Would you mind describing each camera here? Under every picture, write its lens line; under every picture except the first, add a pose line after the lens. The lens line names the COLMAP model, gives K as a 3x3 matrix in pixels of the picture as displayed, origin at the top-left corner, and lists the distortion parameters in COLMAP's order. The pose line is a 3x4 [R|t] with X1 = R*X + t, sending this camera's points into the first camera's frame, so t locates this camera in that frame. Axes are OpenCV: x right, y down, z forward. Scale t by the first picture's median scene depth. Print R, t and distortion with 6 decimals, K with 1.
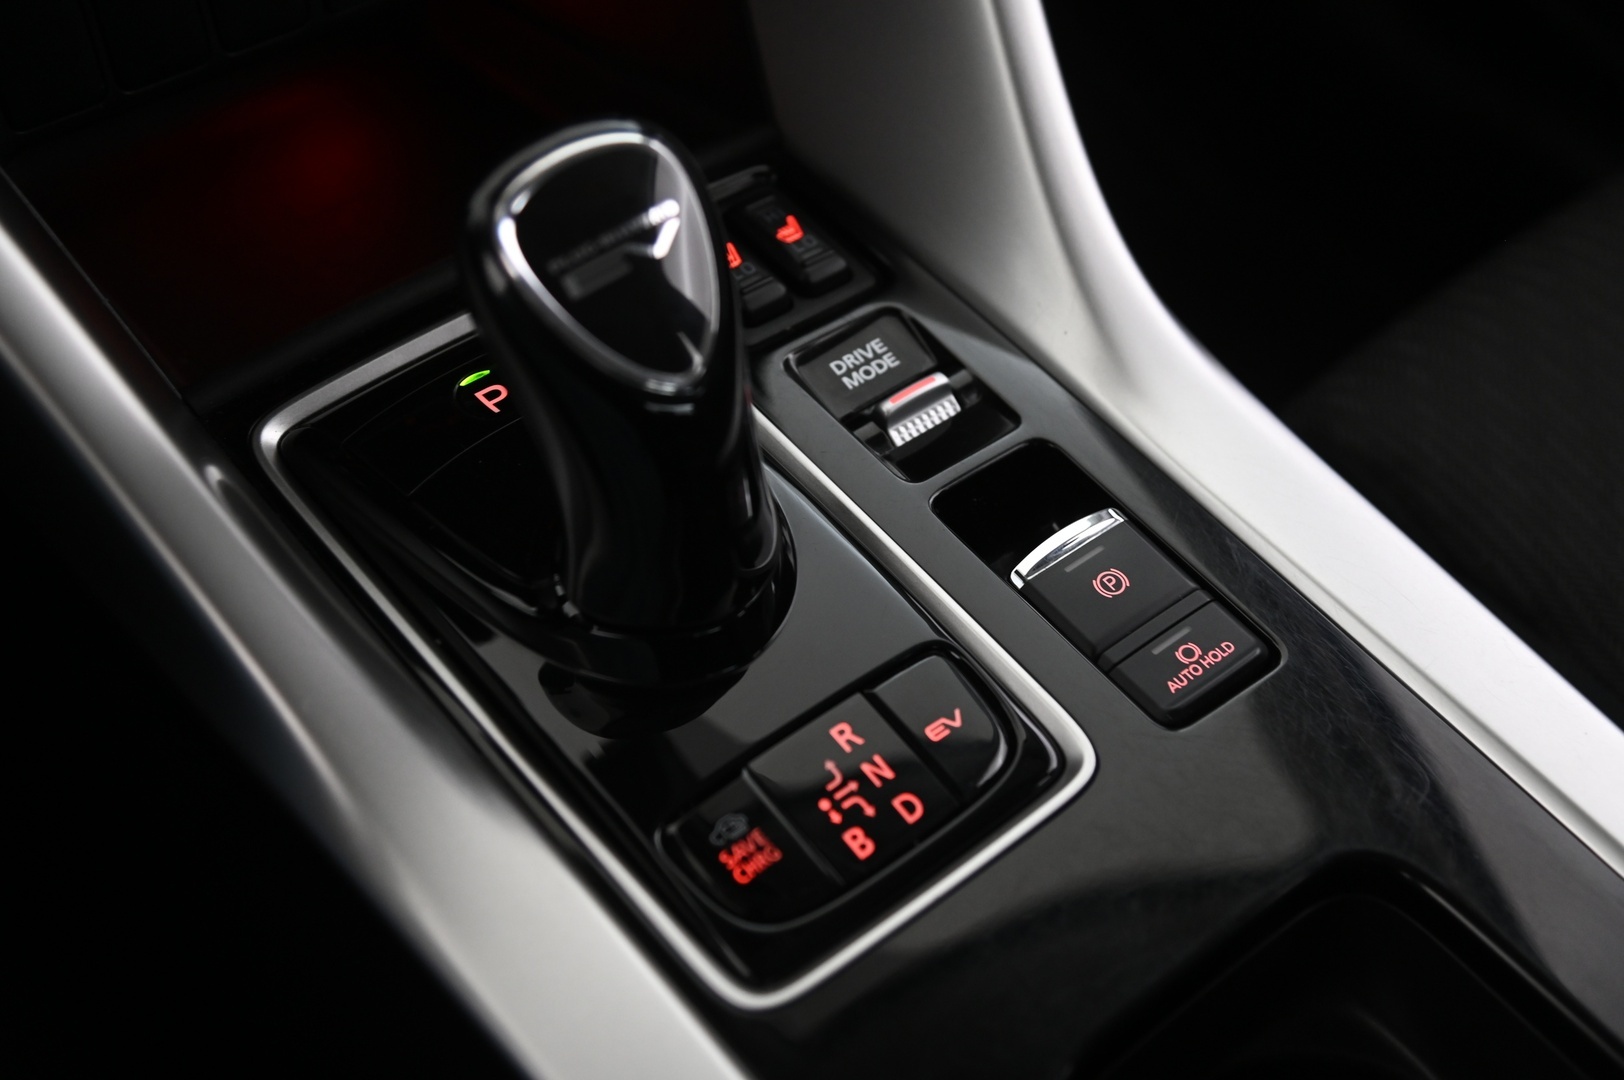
lens RADIAL K [[2219.7, 0, 812.0], [0, 2219.7, 540.0], [0, 0, 1]] dist [0.152796, 0.008822]
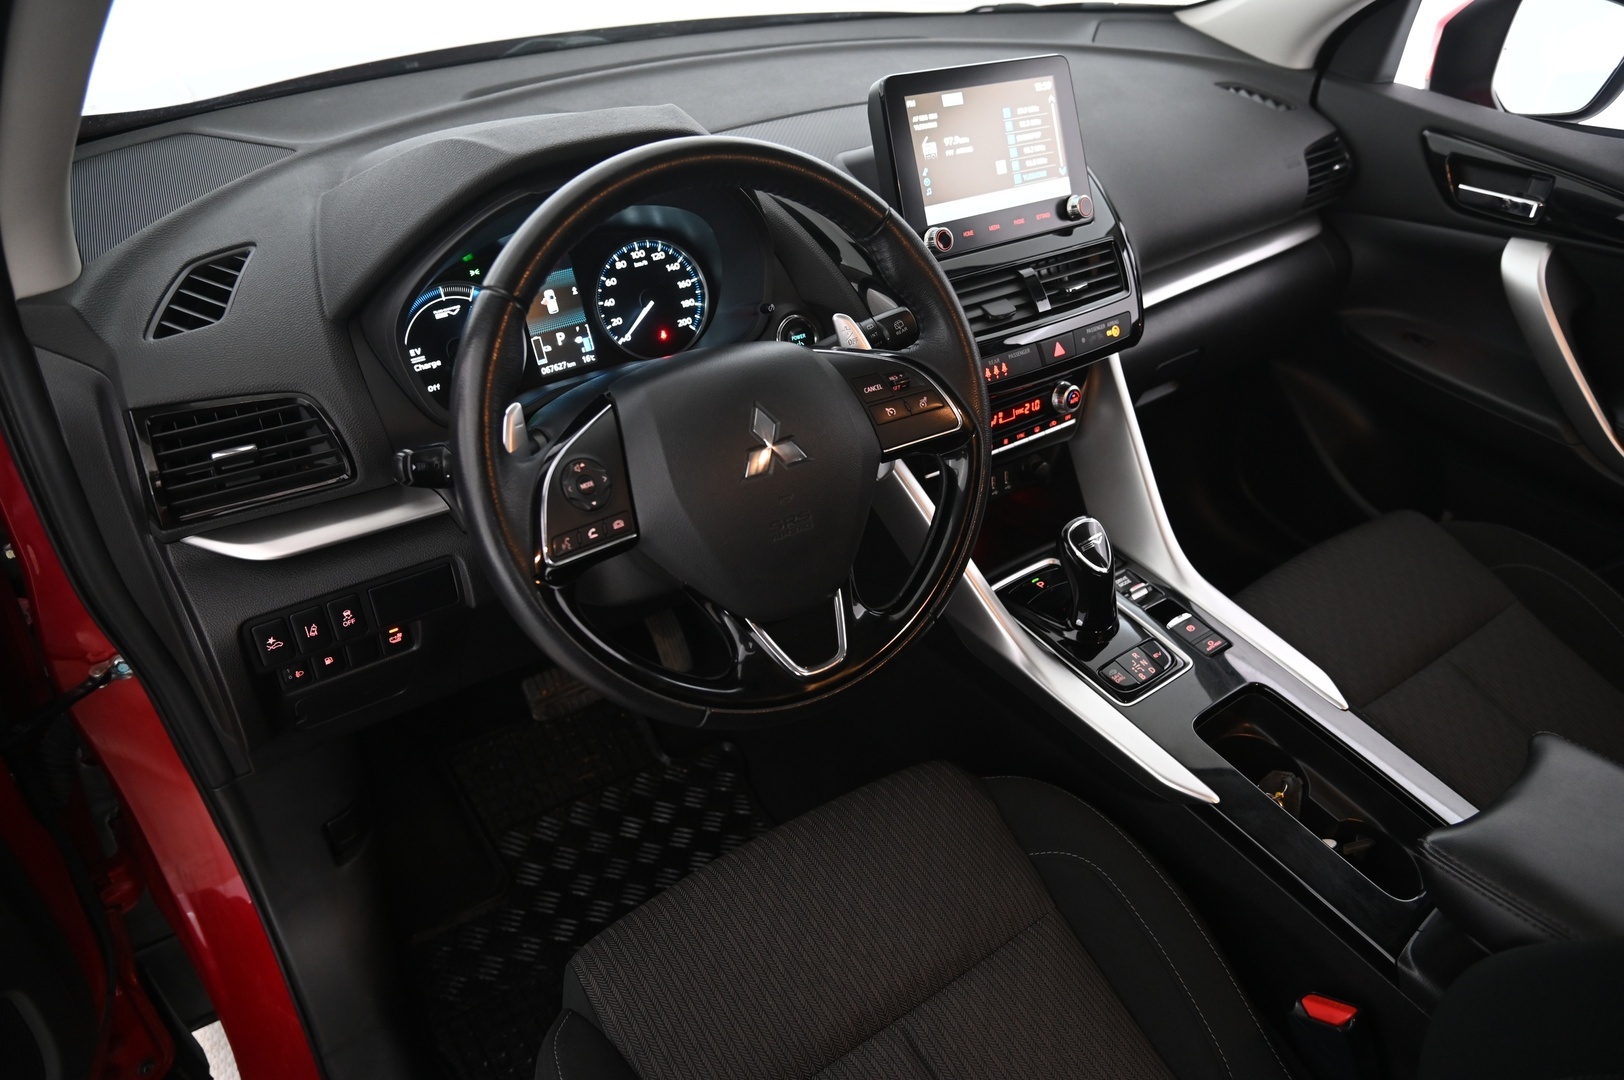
lens RADIAL K [[1121.5, 0, 809.7], [0, 1121.5, 503.6], [0, 0, 1]] dist [-0.113845, 0.052666]
pose [[0.995799, 0.006066, -0.091367, -0.402931], [-0.029263, 0.966559, -0.254770, 0.353739], [0.086767, 0.256373, 0.962676, -1.165599]]
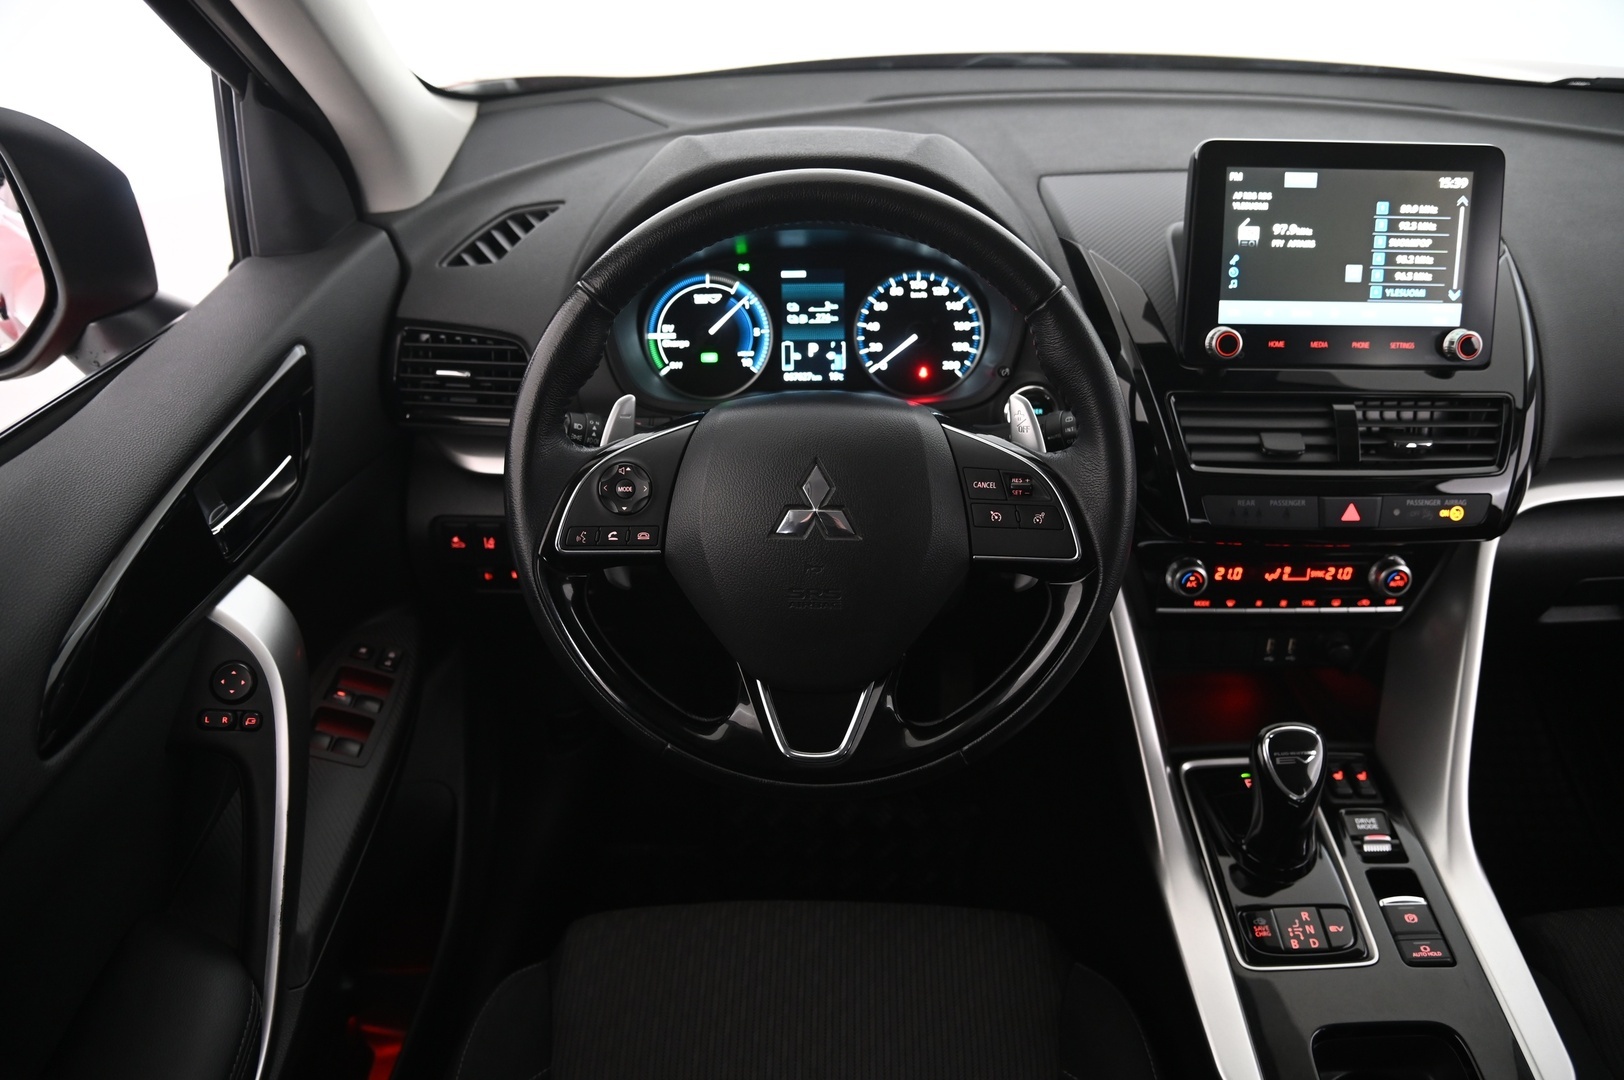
lens RADIAL K [[1121.5, 0, 809.7], [0, 1121.5, 503.6], [0, 0, 1]] dist [-0.113845, 0.052666]
pose [[0.754681, 0.295224, -0.585918, 0.215541], [-0.444779, 0.886718, -0.126103, 0.070948], [0.482315, 0.355771, 0.800499, -0.865219]]
